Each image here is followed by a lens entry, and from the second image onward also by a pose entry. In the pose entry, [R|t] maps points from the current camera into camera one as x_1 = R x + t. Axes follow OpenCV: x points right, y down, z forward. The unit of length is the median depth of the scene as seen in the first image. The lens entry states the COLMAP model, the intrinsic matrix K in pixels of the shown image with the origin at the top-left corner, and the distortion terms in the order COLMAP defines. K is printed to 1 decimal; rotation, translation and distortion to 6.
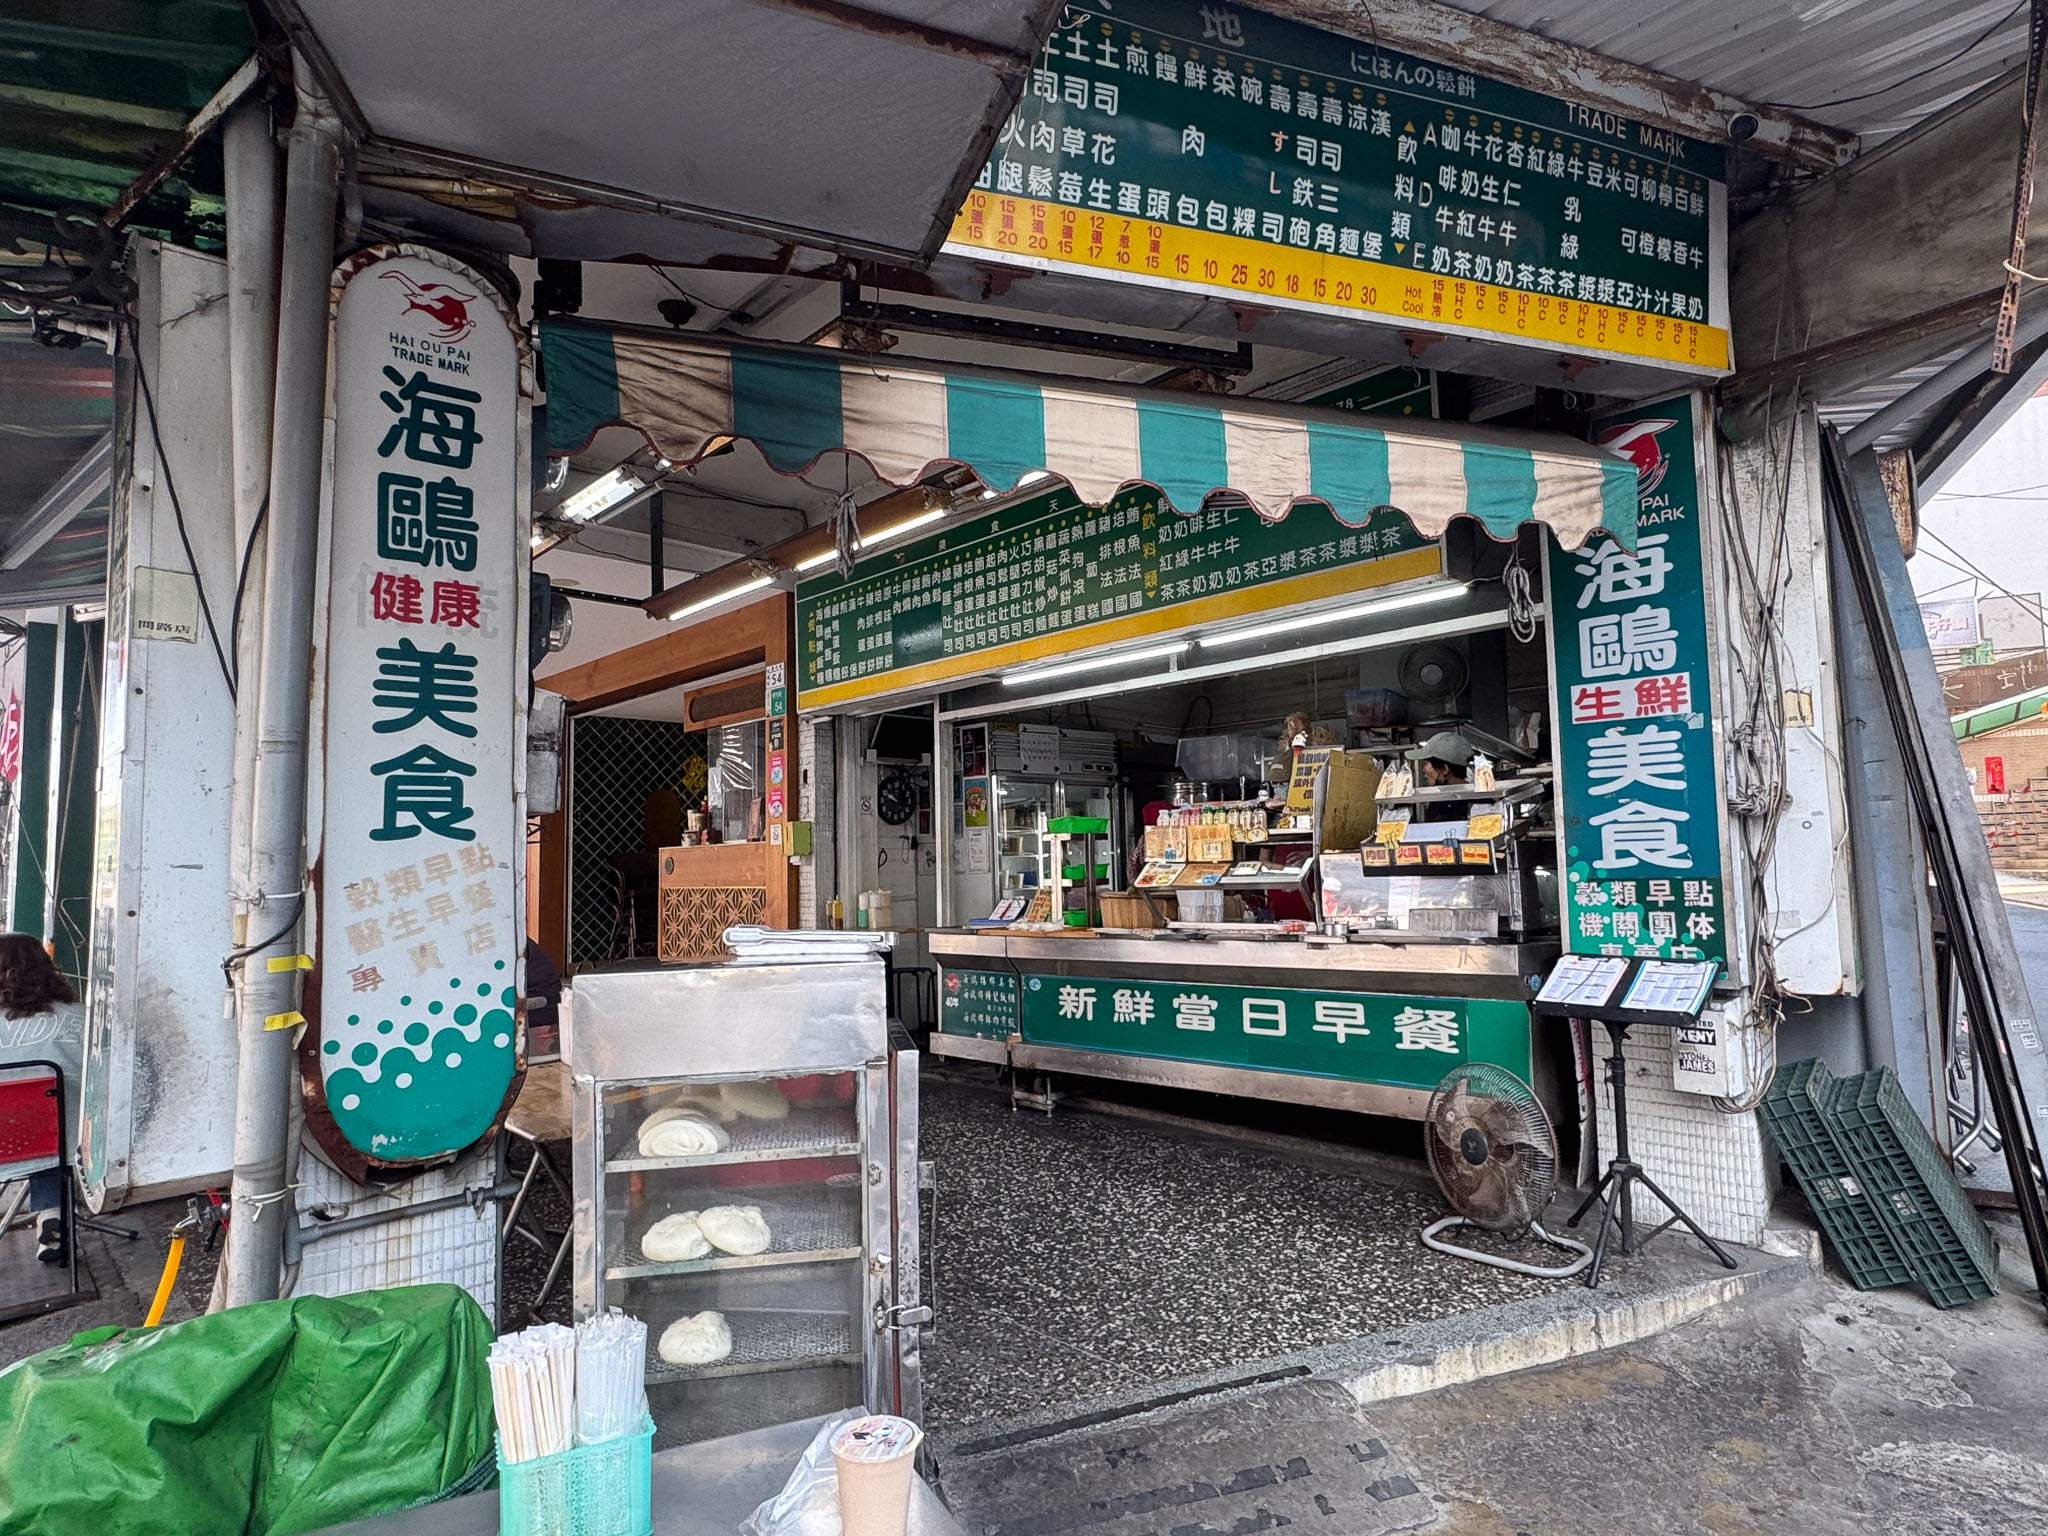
lens RADIAL K [[1188.4, 0, 1029.8], [0, 1188.4, 758.2], [0, 0, 1]] dist [0.022657, 0.000892]
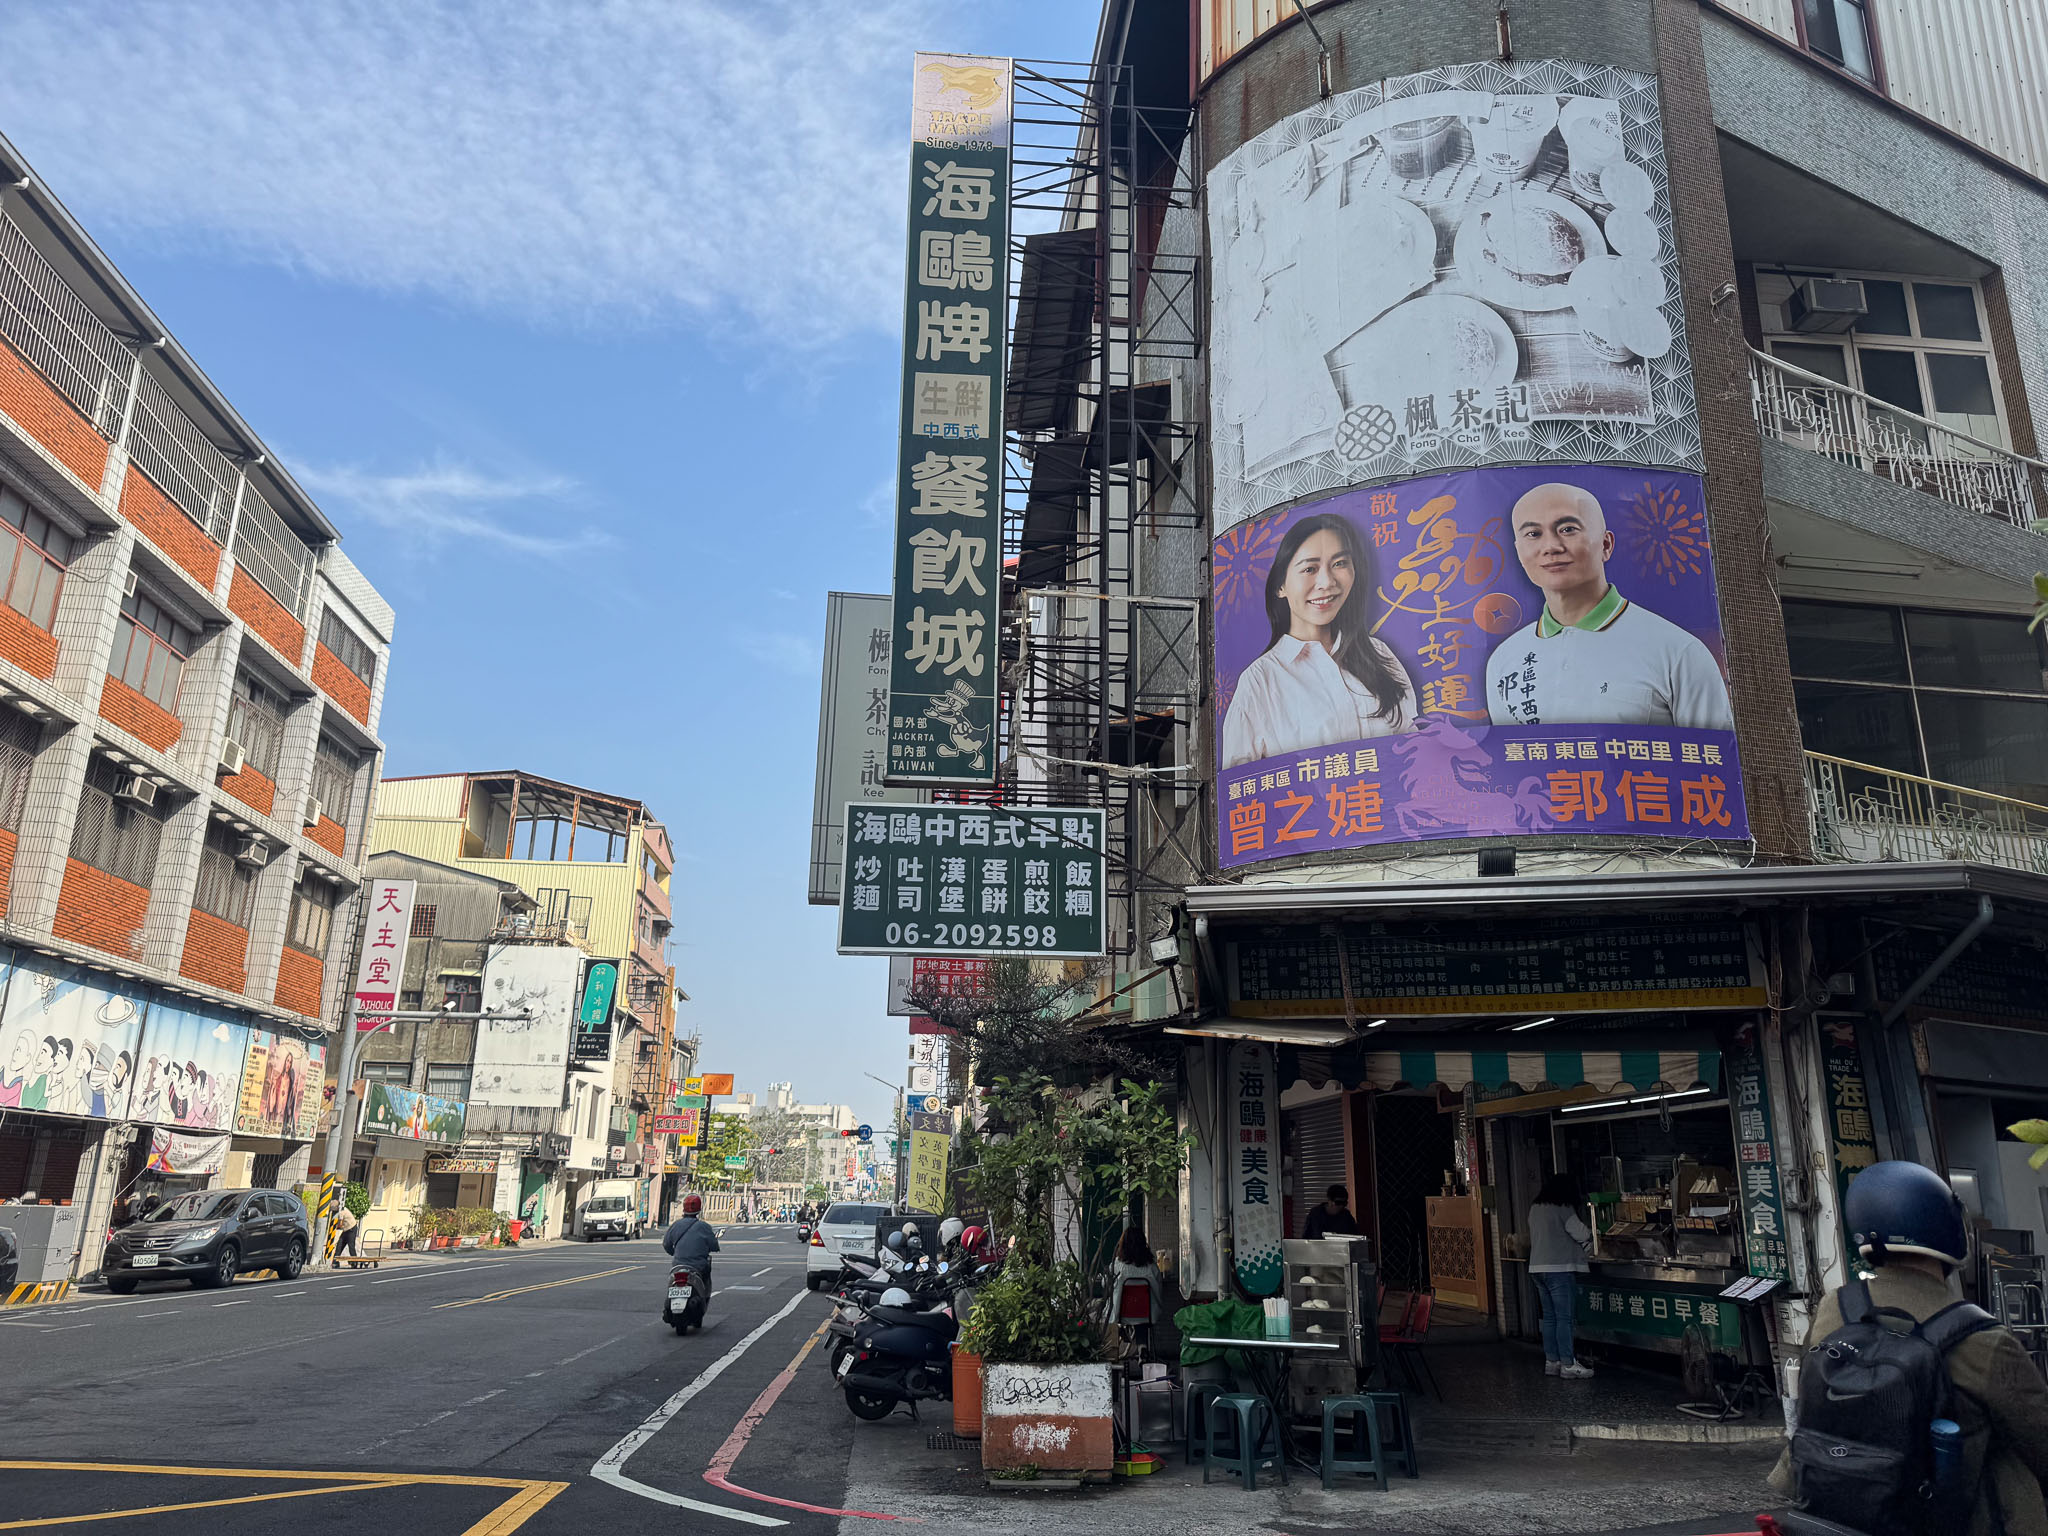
lens RADIAL K [[1453.8, 0, 1013.0], [0, 1453.8, 771.4], [0, 0, 1]] dist [0.007249, -0.000519]
pose [[0.787000, -0.139571, -0.600958, 1.268185], [0.019700, 0.979263, -0.201632, -0.247551], [0.616638, 0.146846, 0.773430, -2.220304]]
